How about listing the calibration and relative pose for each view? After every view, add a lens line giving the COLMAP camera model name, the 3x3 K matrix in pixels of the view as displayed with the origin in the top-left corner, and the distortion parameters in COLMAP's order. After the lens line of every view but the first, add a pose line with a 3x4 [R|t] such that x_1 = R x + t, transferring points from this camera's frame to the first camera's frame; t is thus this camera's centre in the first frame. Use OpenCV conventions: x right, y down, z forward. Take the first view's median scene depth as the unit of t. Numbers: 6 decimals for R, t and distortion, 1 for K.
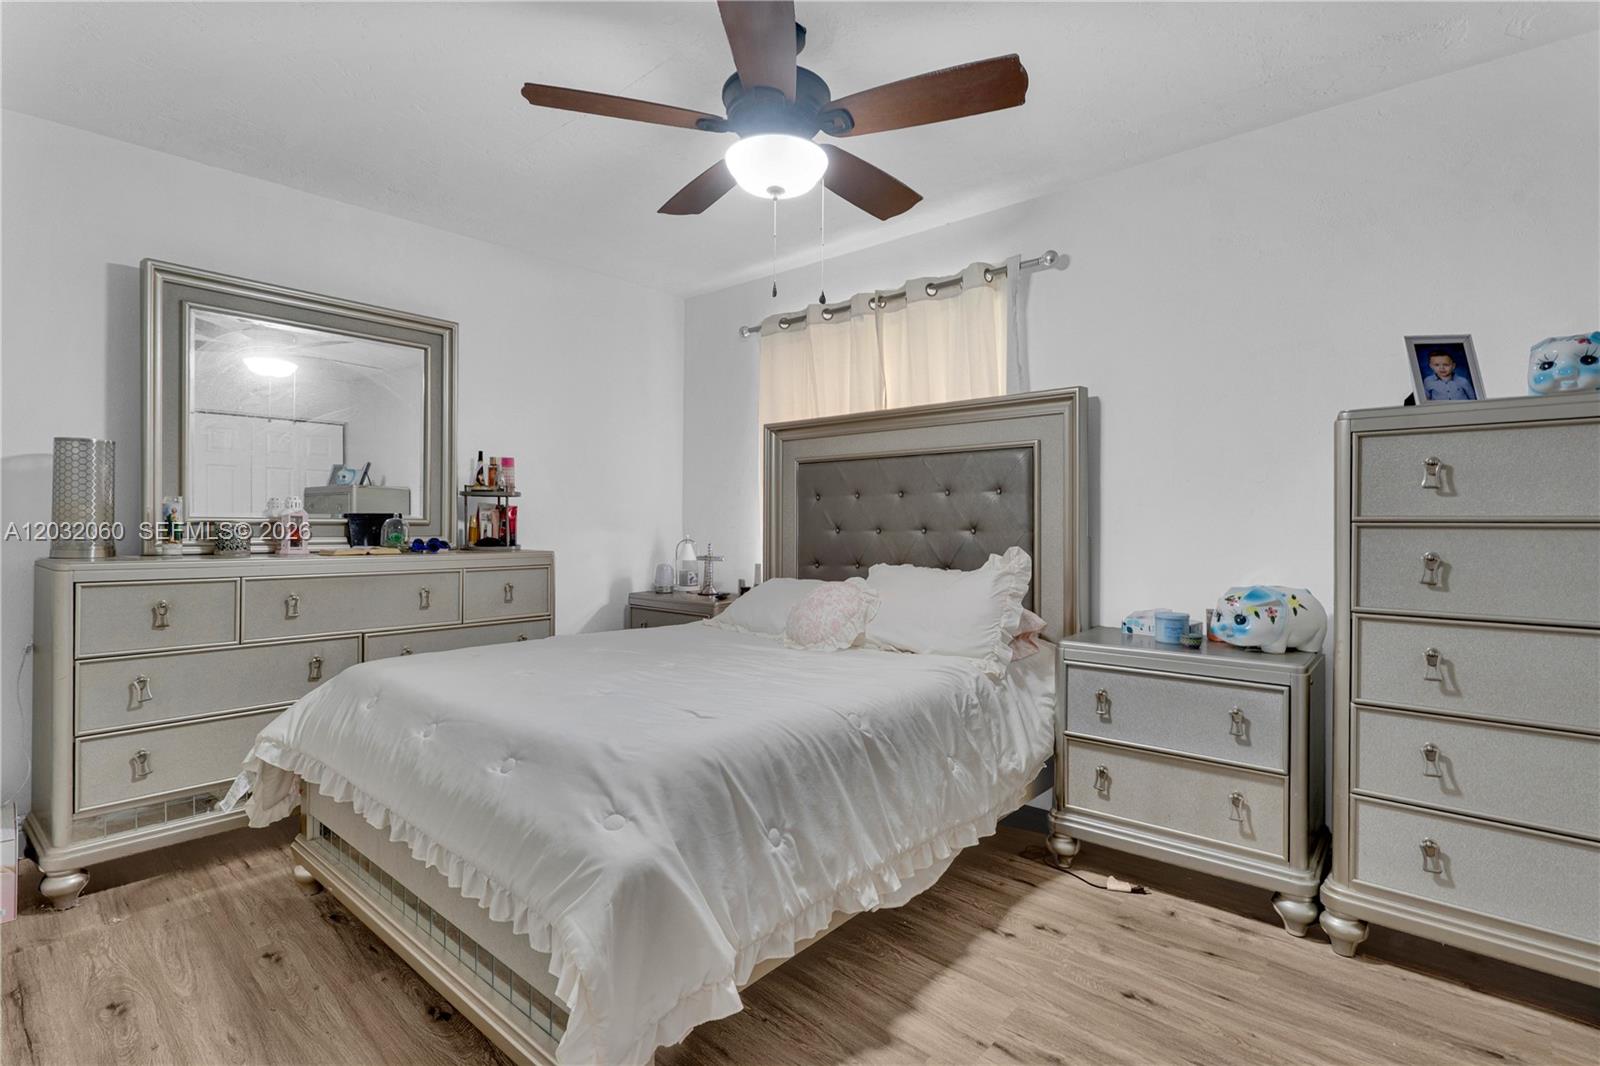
lens RADIAL K [[763.9, 0, 791.2], [0, 763.9, 529.5], [0, 0, 1]] dist [-0.001511, -0.000347]
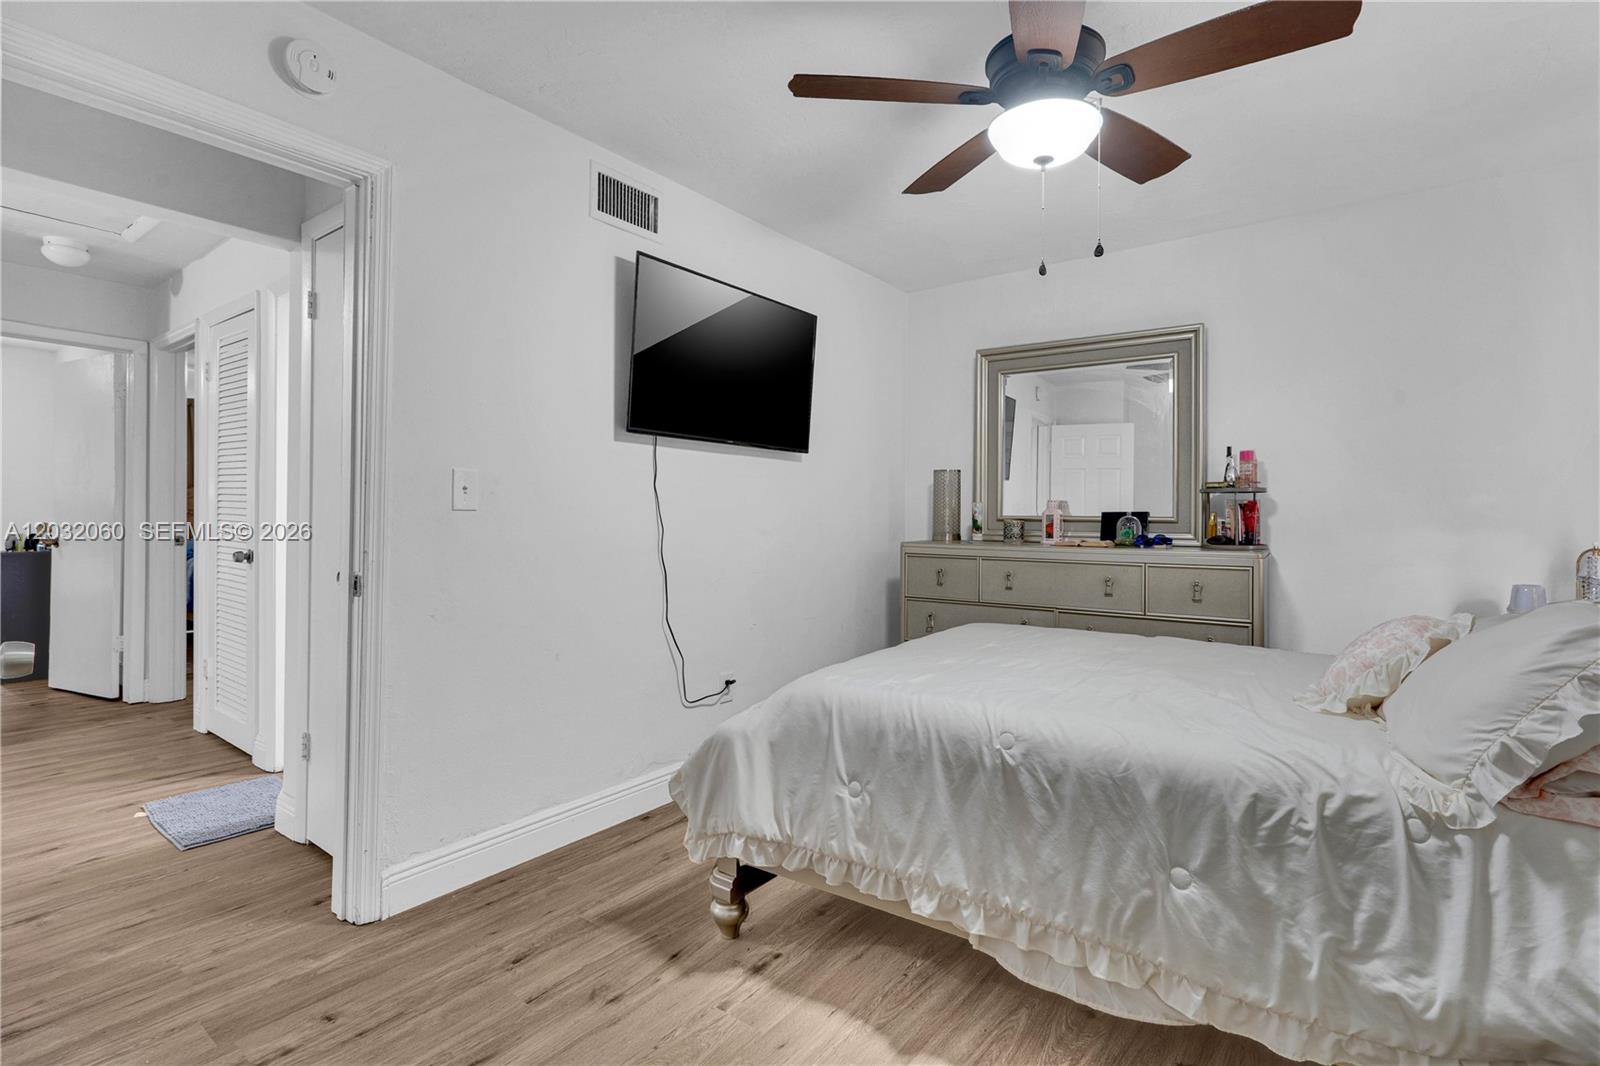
lens RADIAL K [[770.9, 0, 802.1], [0, 770.9, 519.6], [0, 0, 1]] dist [0.003647, 0.000673]
pose [[0.089766, -0.002516, -0.995960, 0.809698], [-0.009422, 0.999950, -0.003375, -0.001831], [0.995918, 0.009687, 0.089738, 0.575081]]
